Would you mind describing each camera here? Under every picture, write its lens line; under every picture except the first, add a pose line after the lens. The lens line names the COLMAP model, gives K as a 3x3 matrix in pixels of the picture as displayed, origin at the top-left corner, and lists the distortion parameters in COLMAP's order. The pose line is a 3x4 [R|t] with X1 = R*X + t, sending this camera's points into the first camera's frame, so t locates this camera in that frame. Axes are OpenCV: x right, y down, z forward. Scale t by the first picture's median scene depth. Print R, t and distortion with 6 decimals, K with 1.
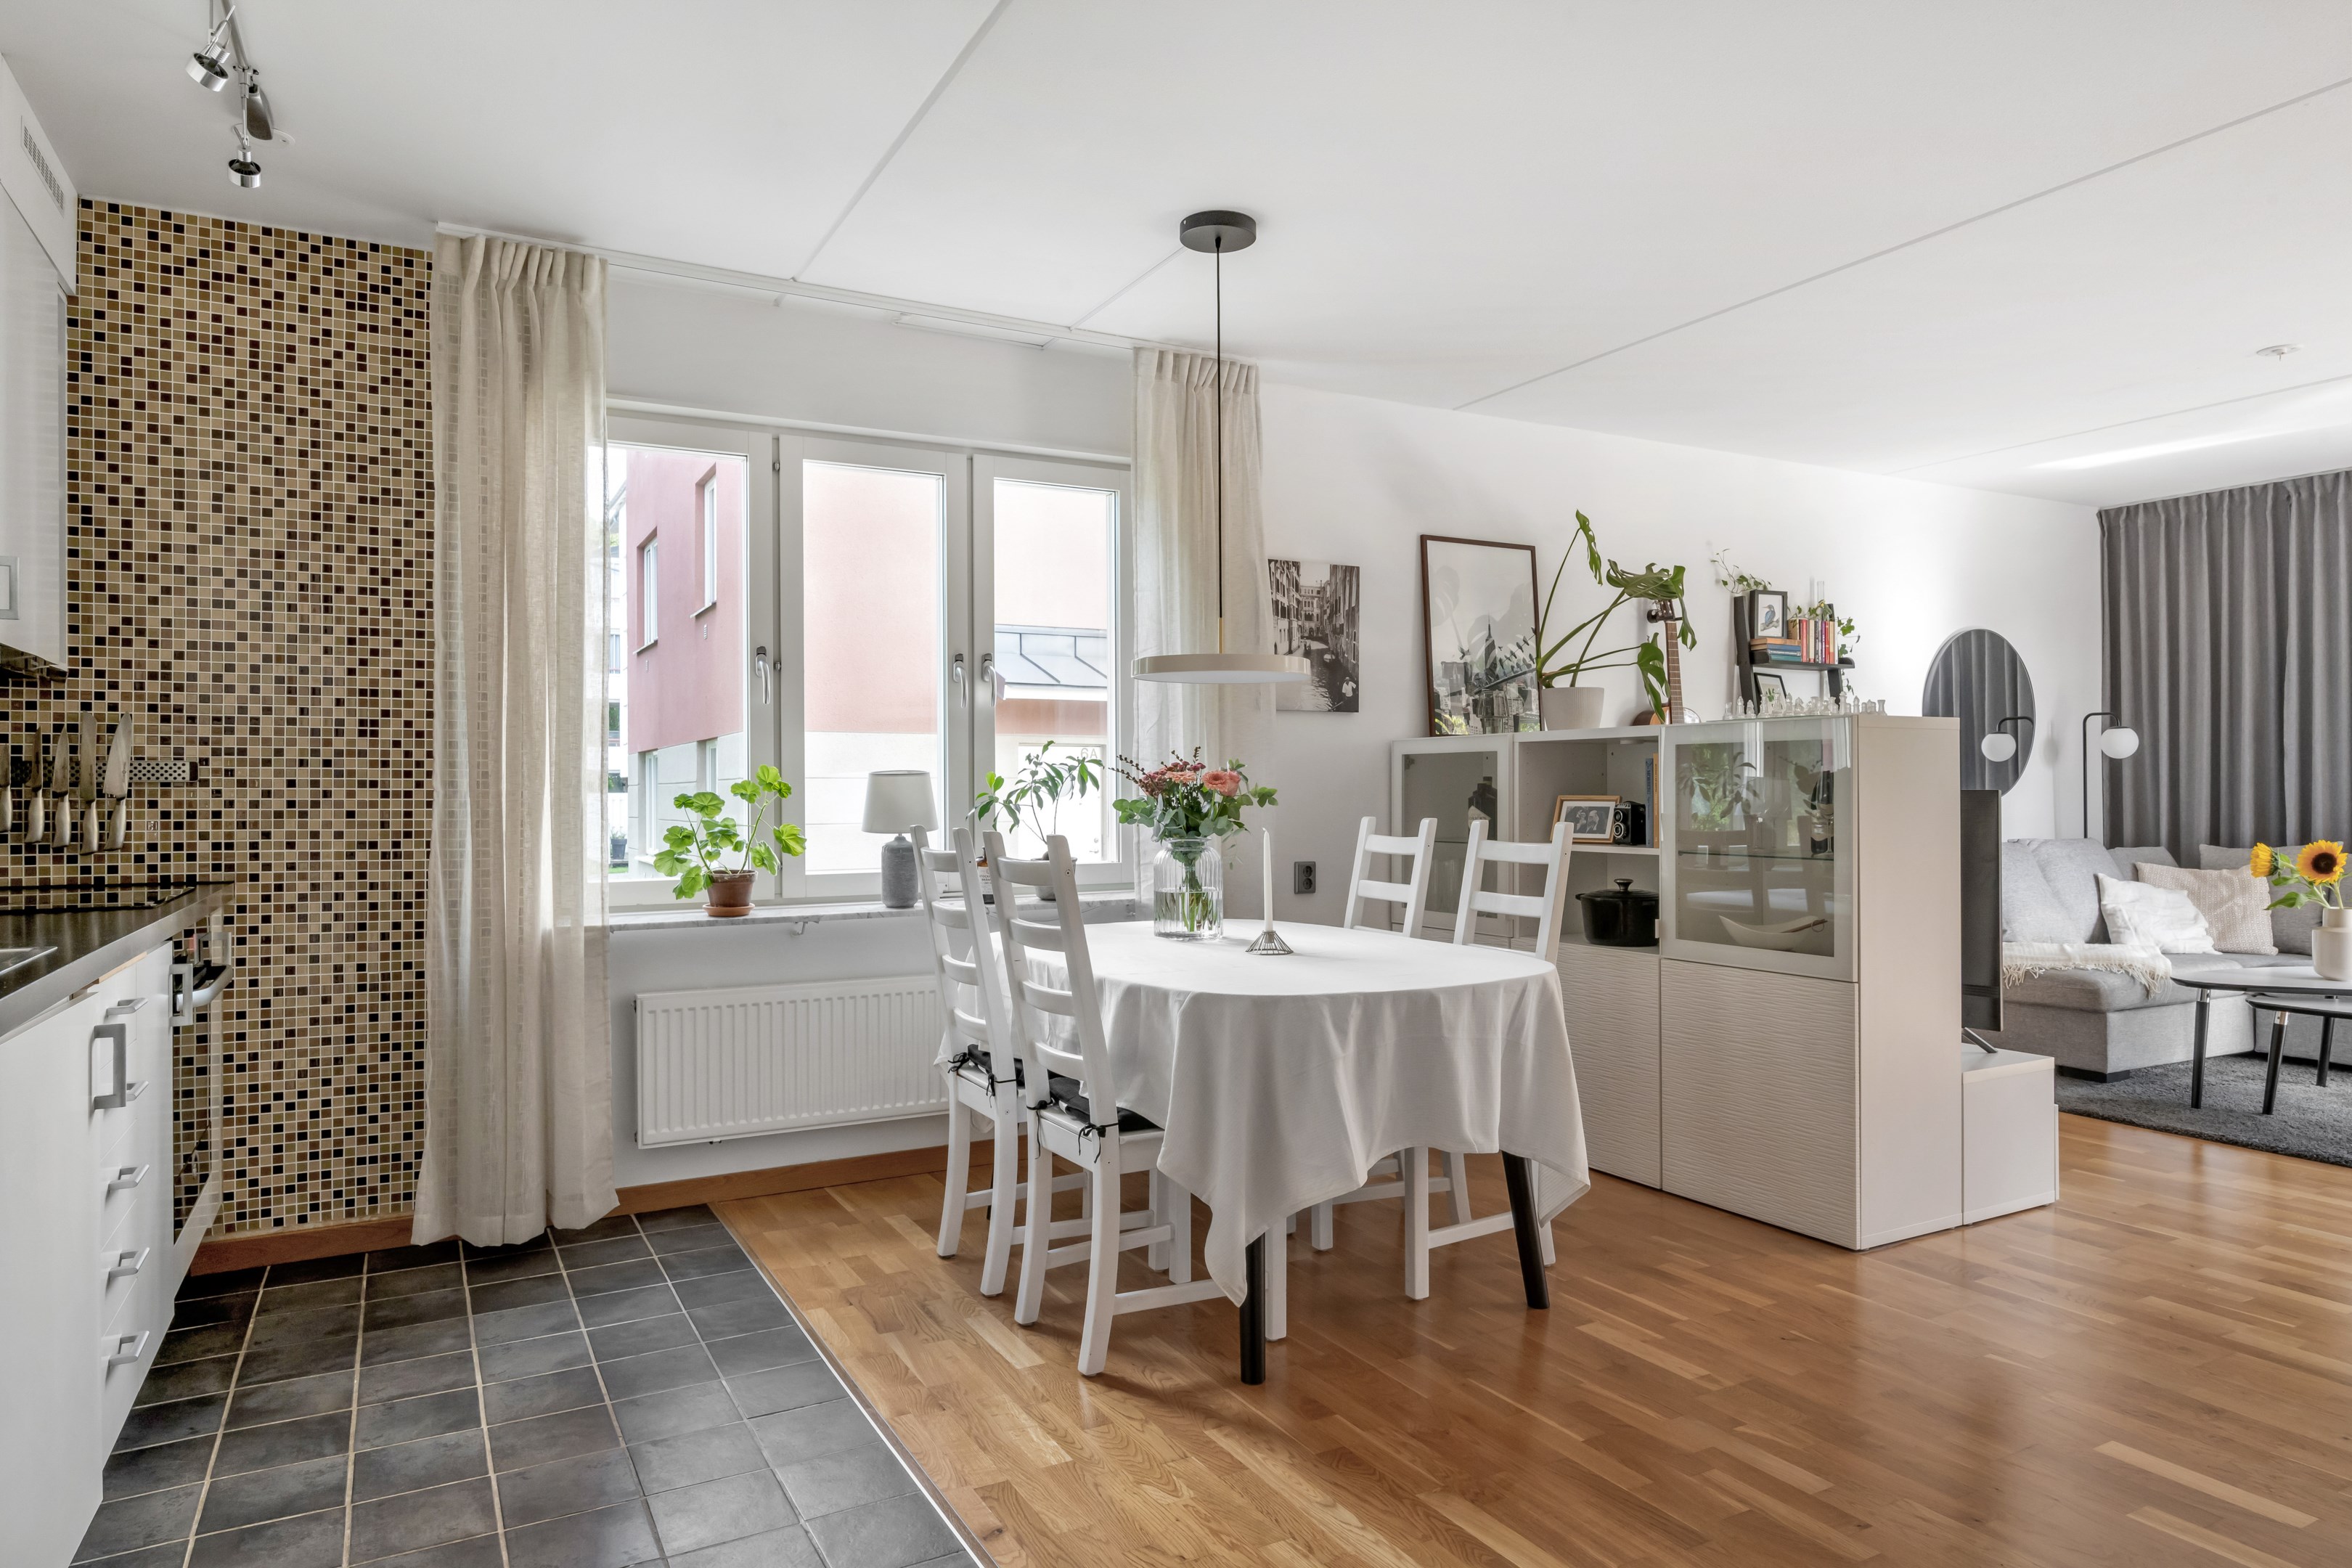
lens RADIAL K [[1446.3, 0, 1176.0], [0, 1446.3, 784.0], [0, 0, 1]] dist [0.001355, 0.006264]
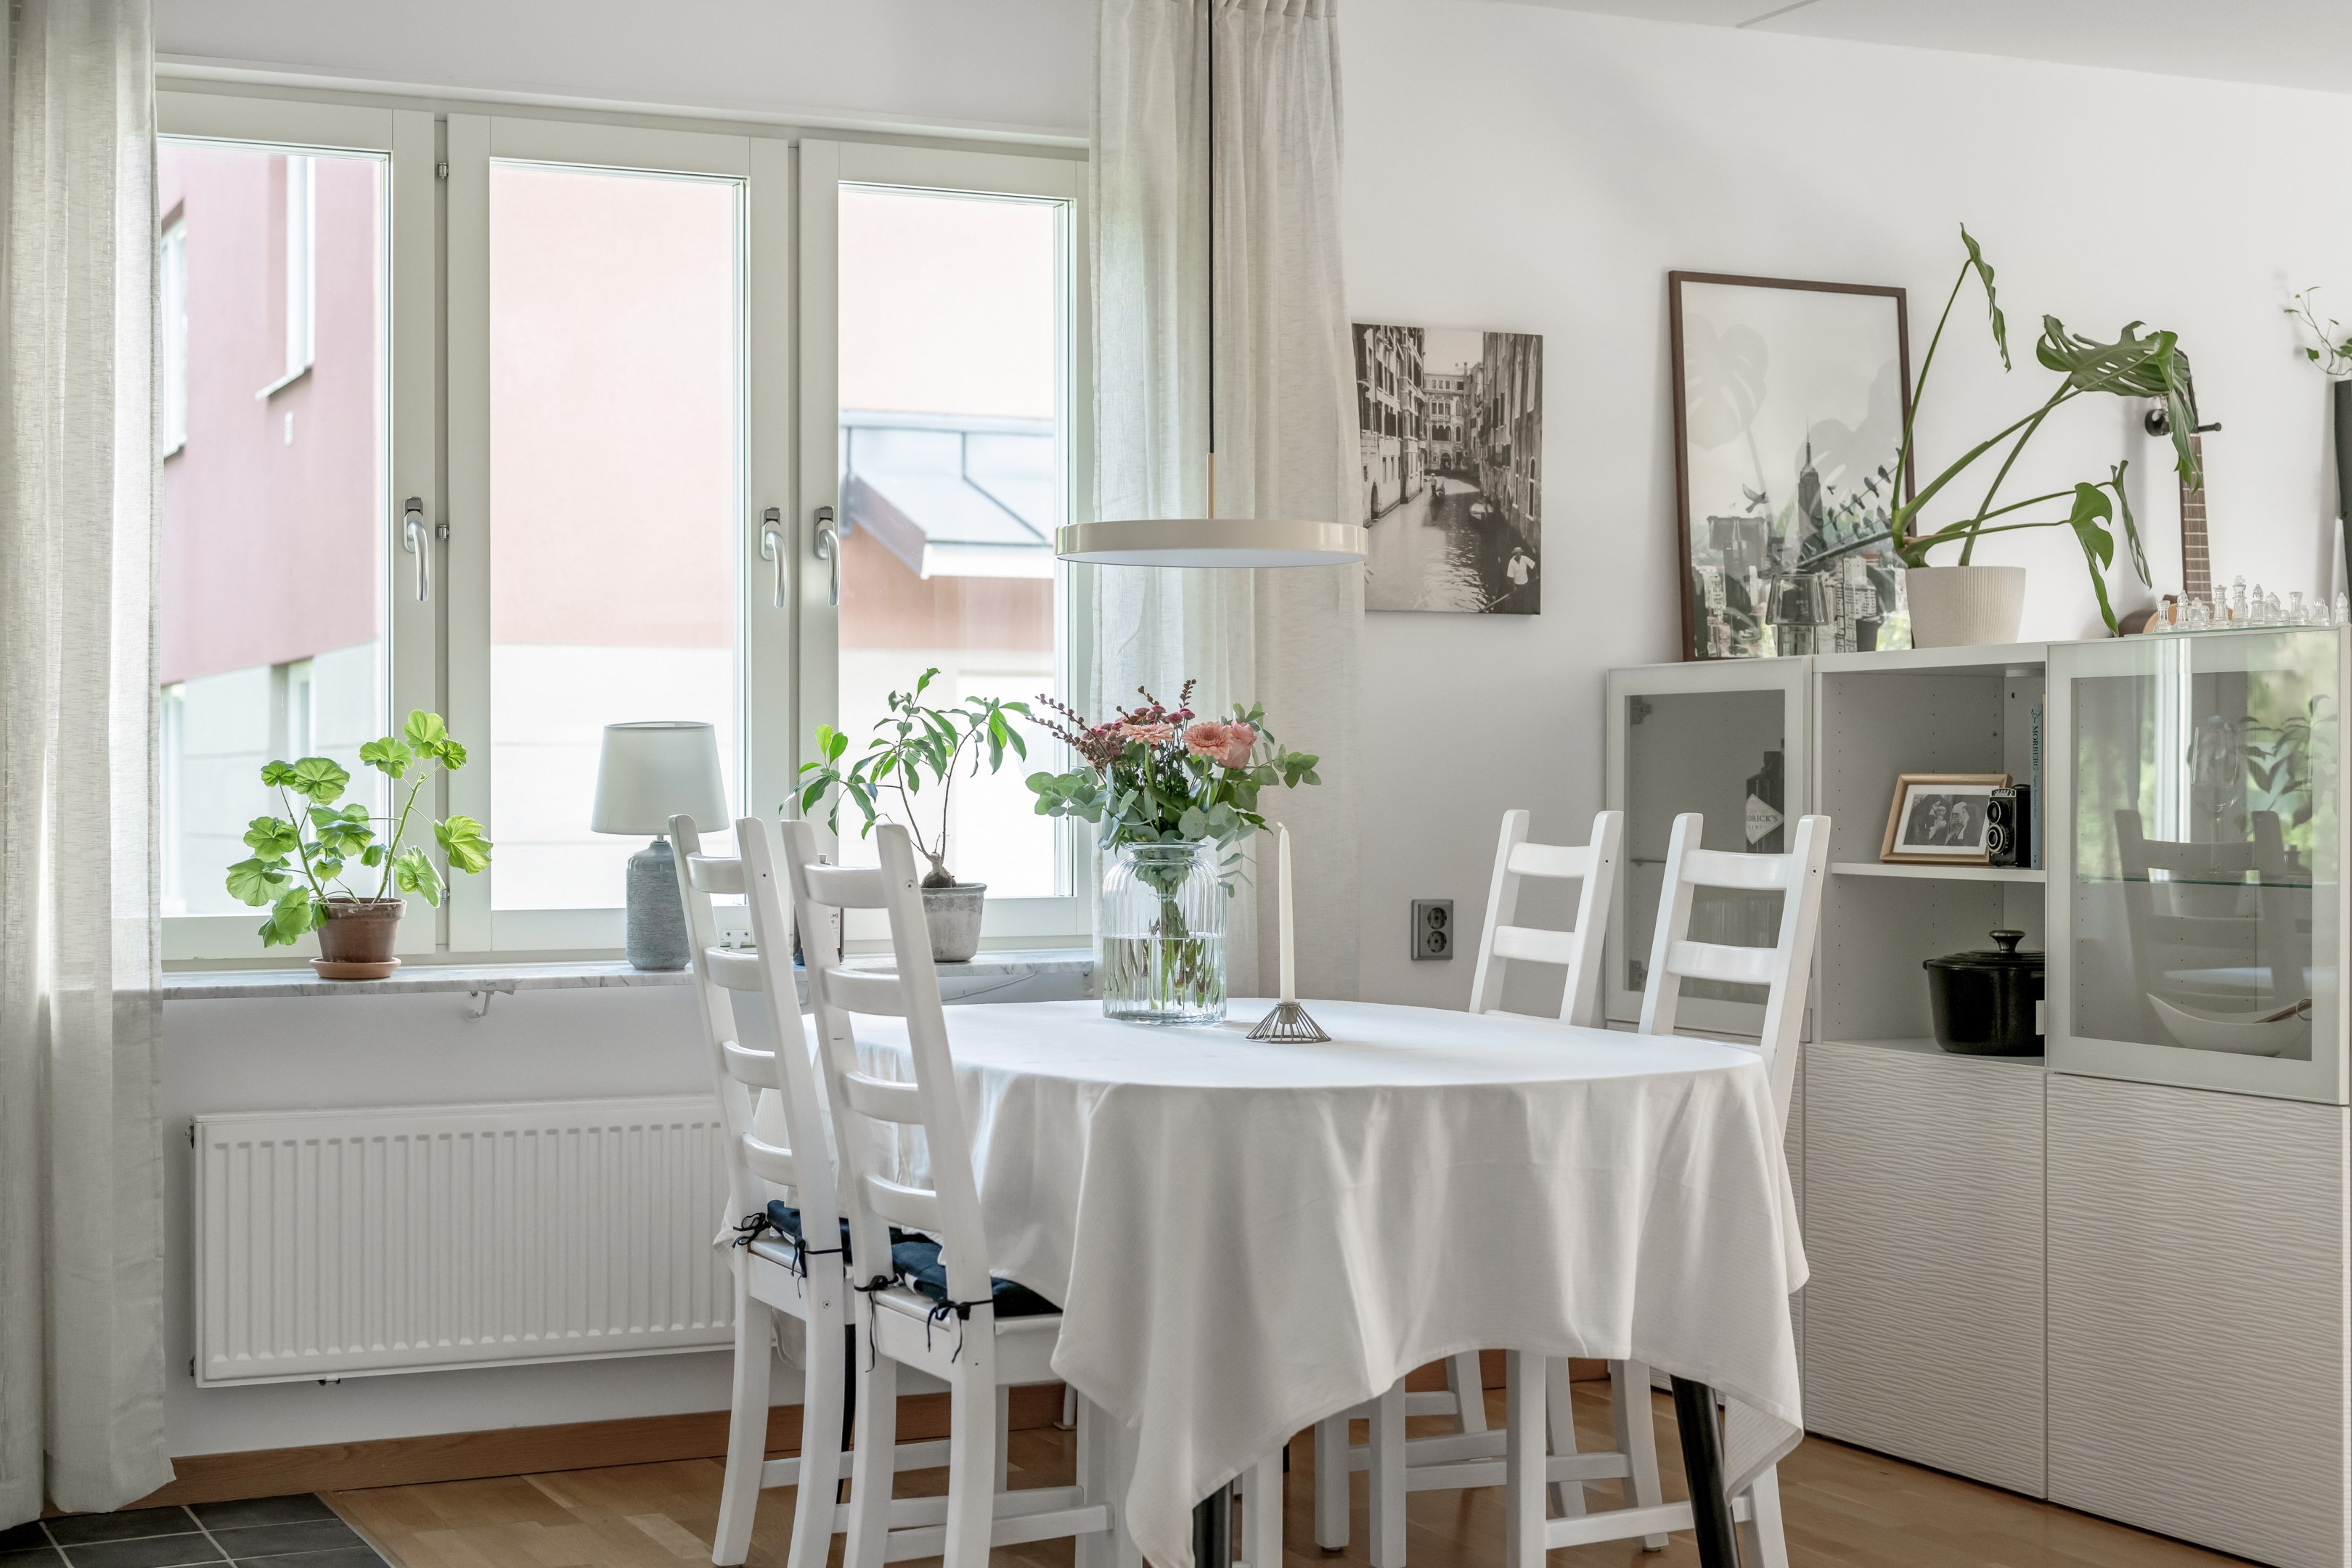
lens RADIAL K [[3456.6, 0, 1176.0], [0, 3456.6, 784.0], [0, 0, 1]] dist [0.000803, -0.038860]
pose [[0.998196, 0.004461, -0.059871, 0.083054], [-0.004196, 0.999981, 0.004545, 0.007539], [0.059890, -0.004285, 0.998196, -0.298760]]
